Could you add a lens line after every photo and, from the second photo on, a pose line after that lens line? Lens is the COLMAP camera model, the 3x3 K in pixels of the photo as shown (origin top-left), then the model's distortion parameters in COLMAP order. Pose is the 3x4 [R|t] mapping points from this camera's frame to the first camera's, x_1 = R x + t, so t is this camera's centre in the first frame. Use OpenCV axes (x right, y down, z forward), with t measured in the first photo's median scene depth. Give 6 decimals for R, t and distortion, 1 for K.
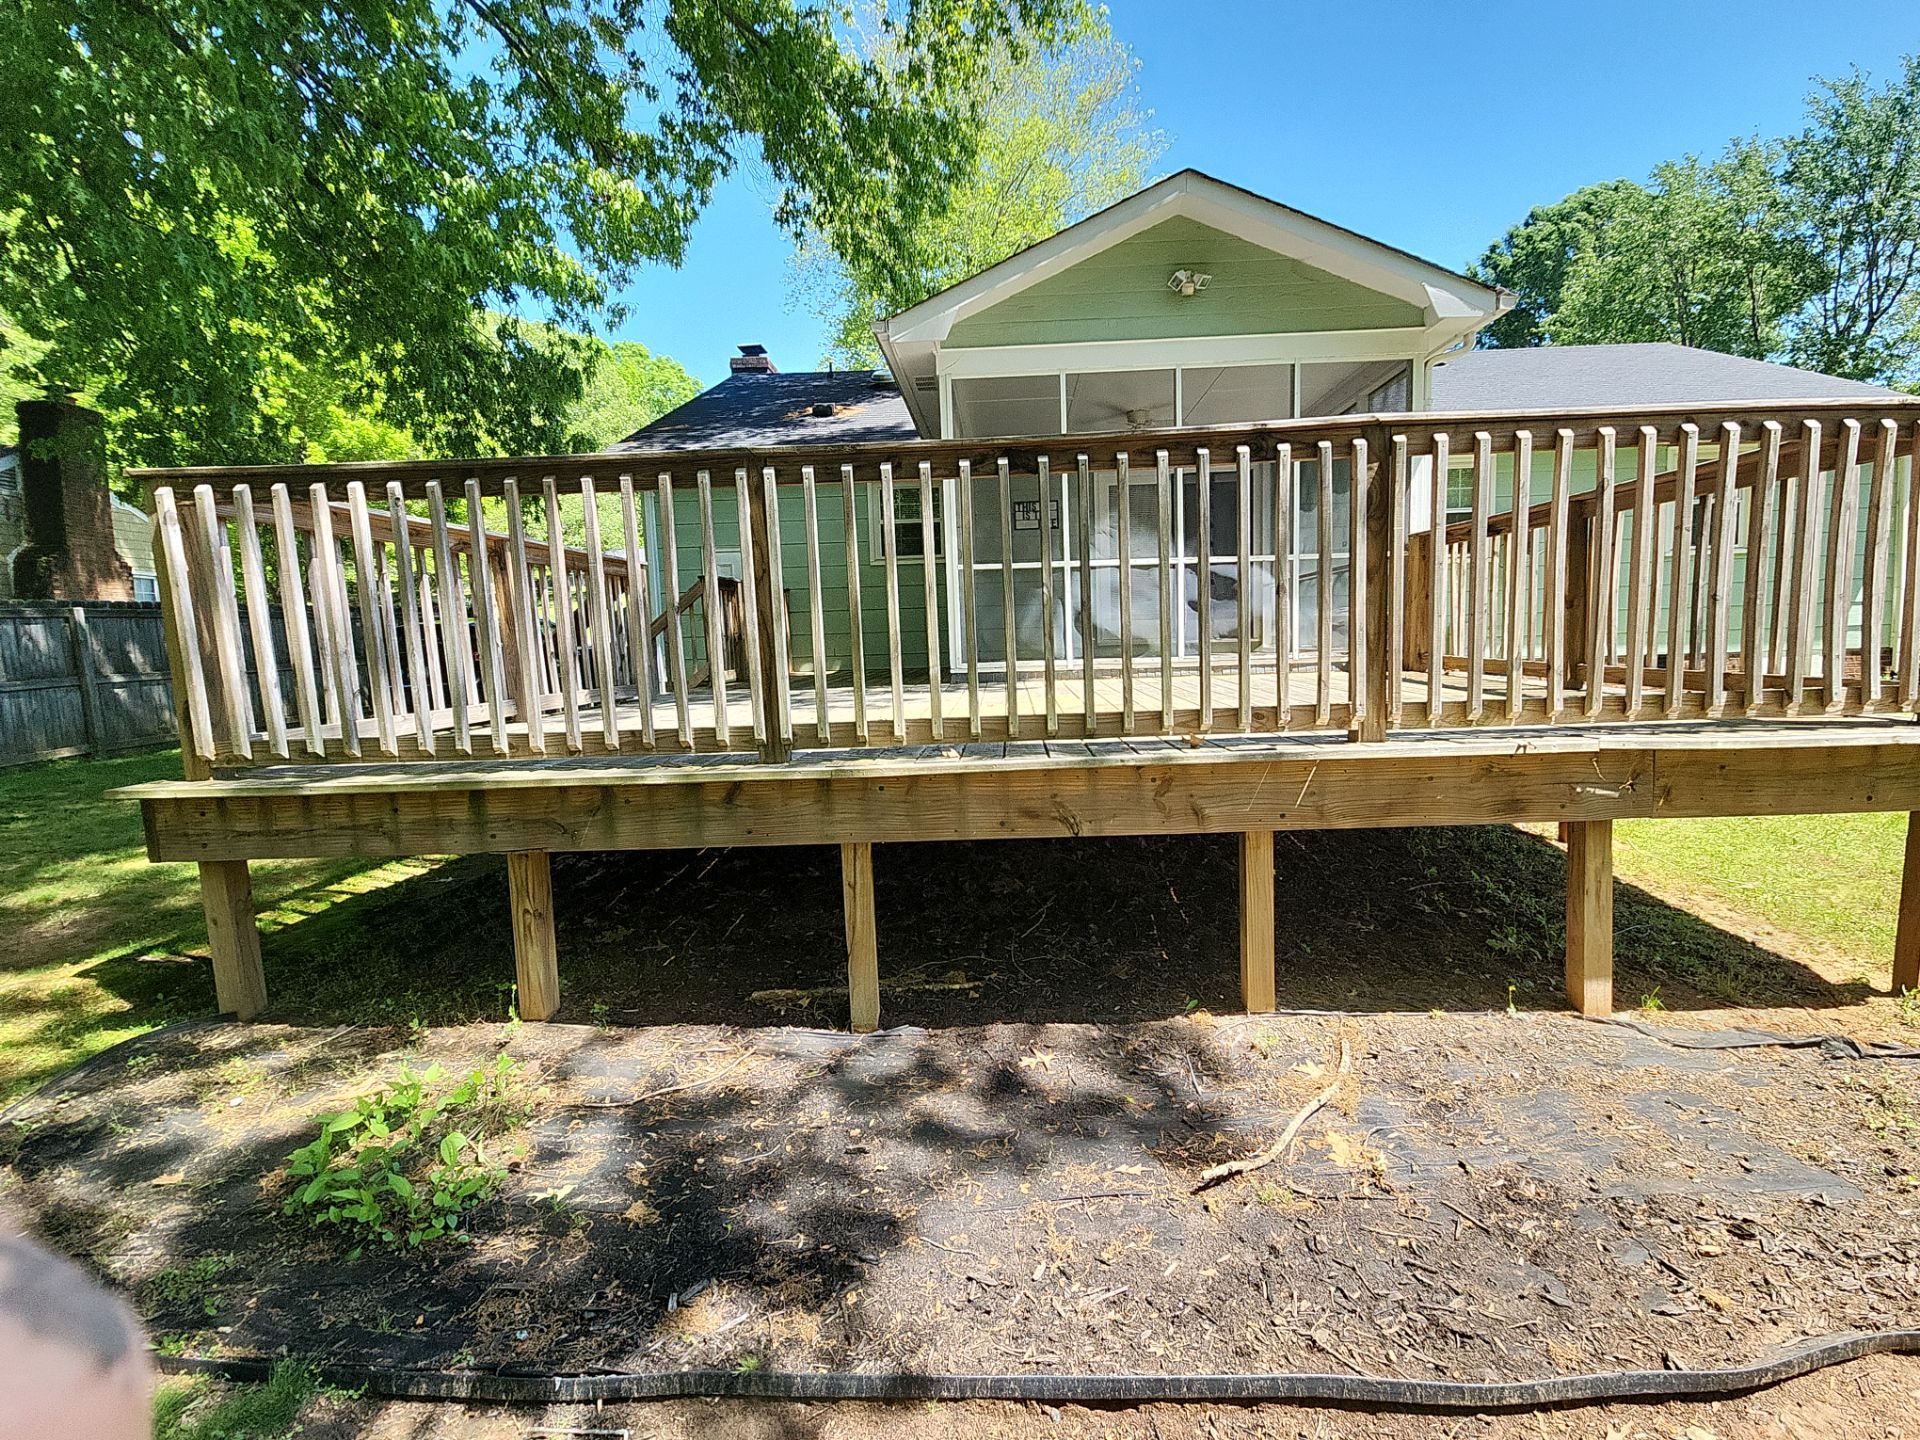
lens RADIAL K [[771.7, 0, 986.9], [0, 771.7, 721.5], [0, 0, 1]] dist [0.000758, -0.005269]
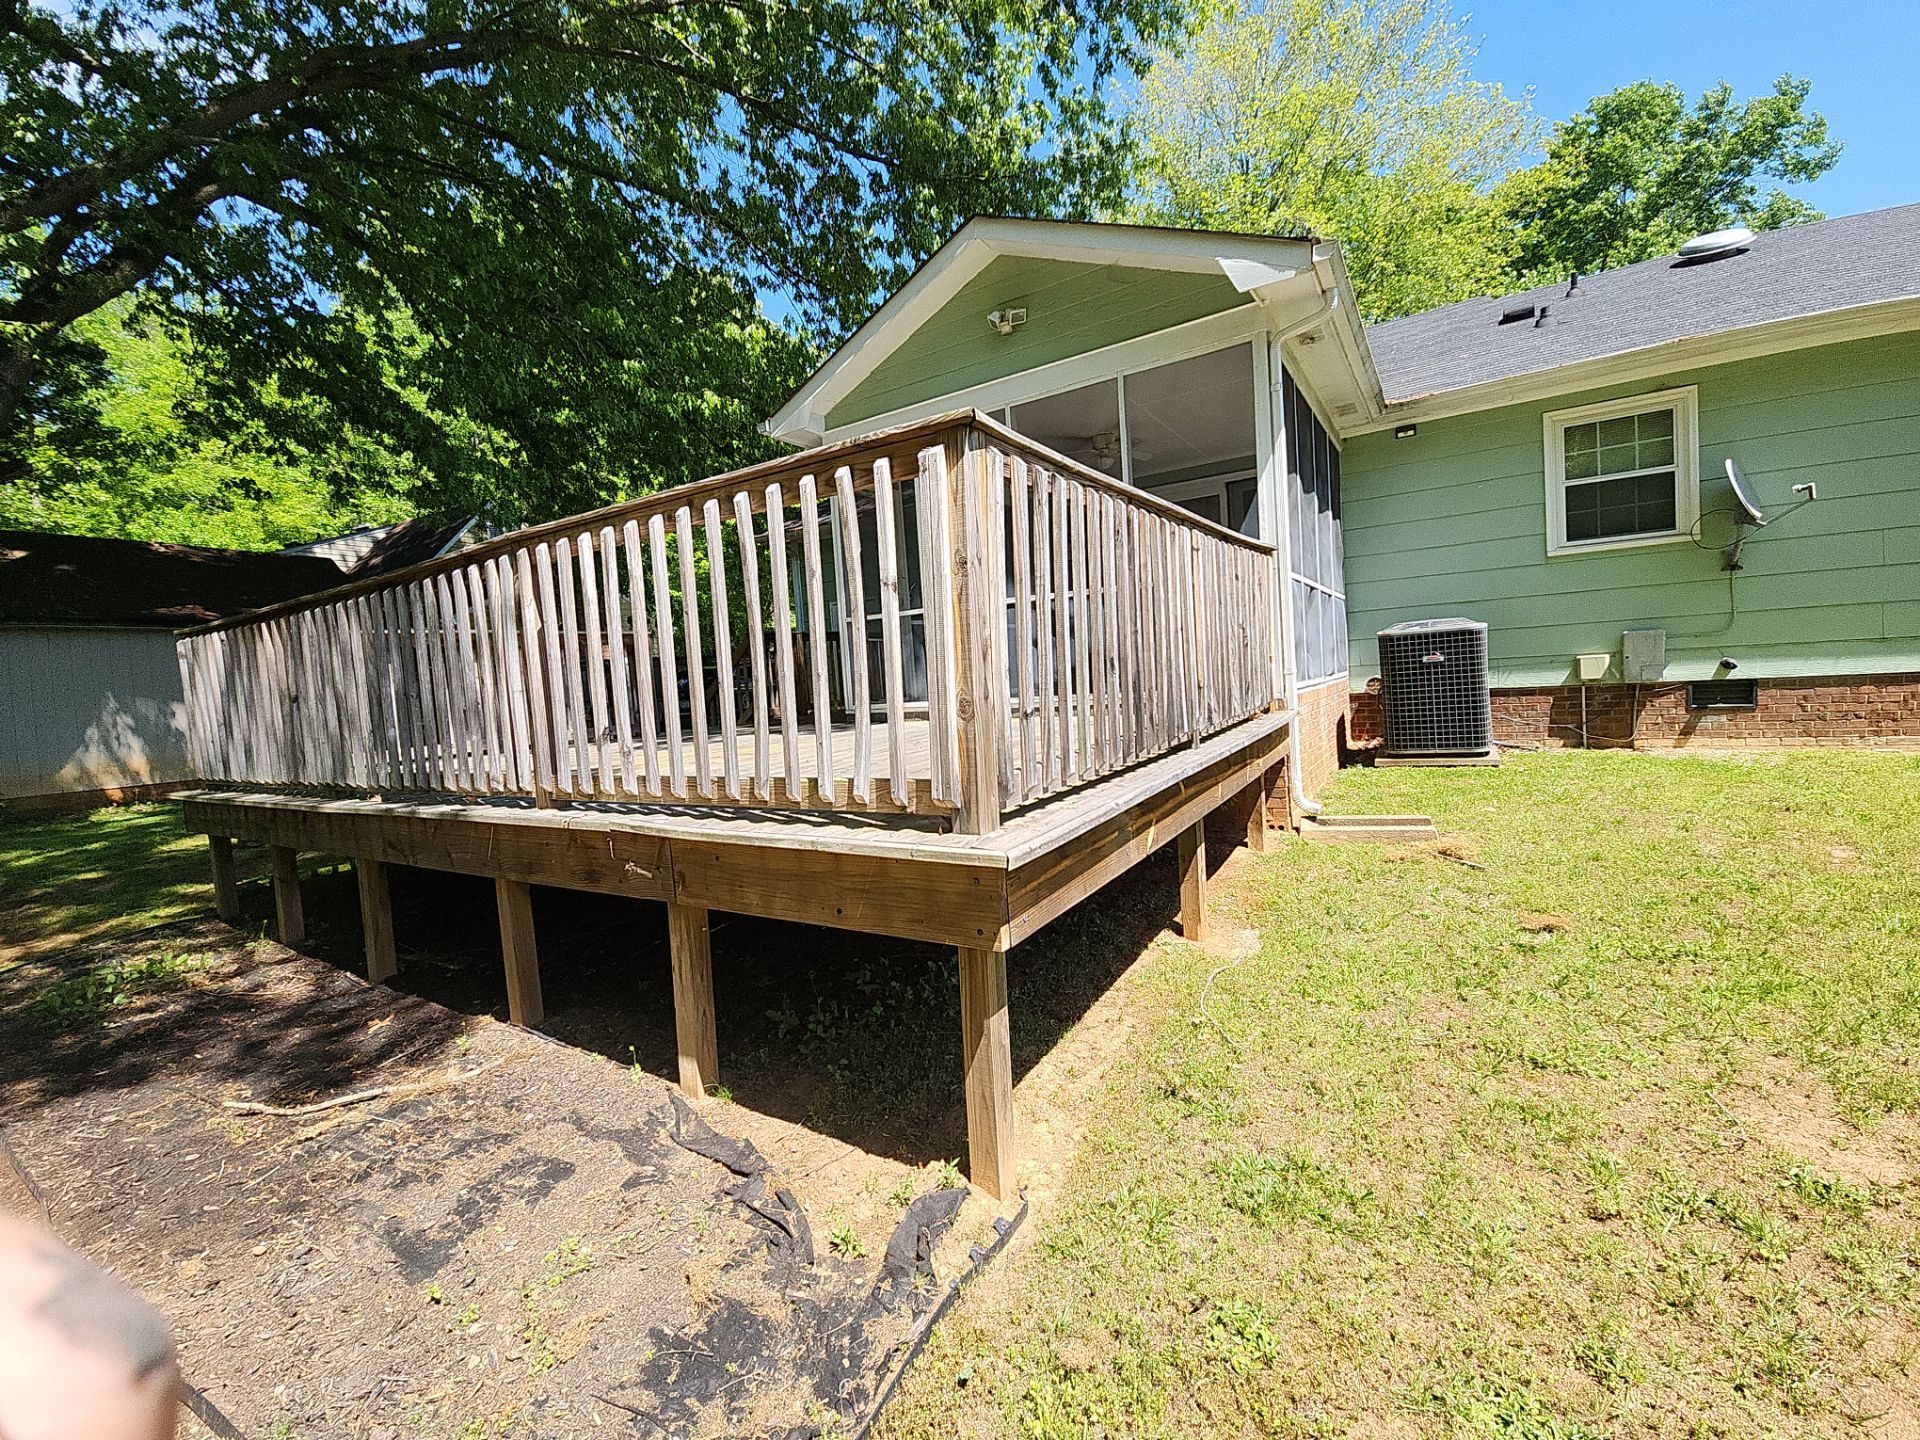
lens RADIAL K [[771.7, 0, 986.9], [0, 771.7, 721.5], [0, 0, 1]] dist [0.000758, -0.005269]
pose [[0.884049, 0.016547, -0.467100, 1.634235], [-0.024188, 0.999654, -0.010366, -0.103712], [0.466767, 0.020463, 0.884143, 0.287078]]
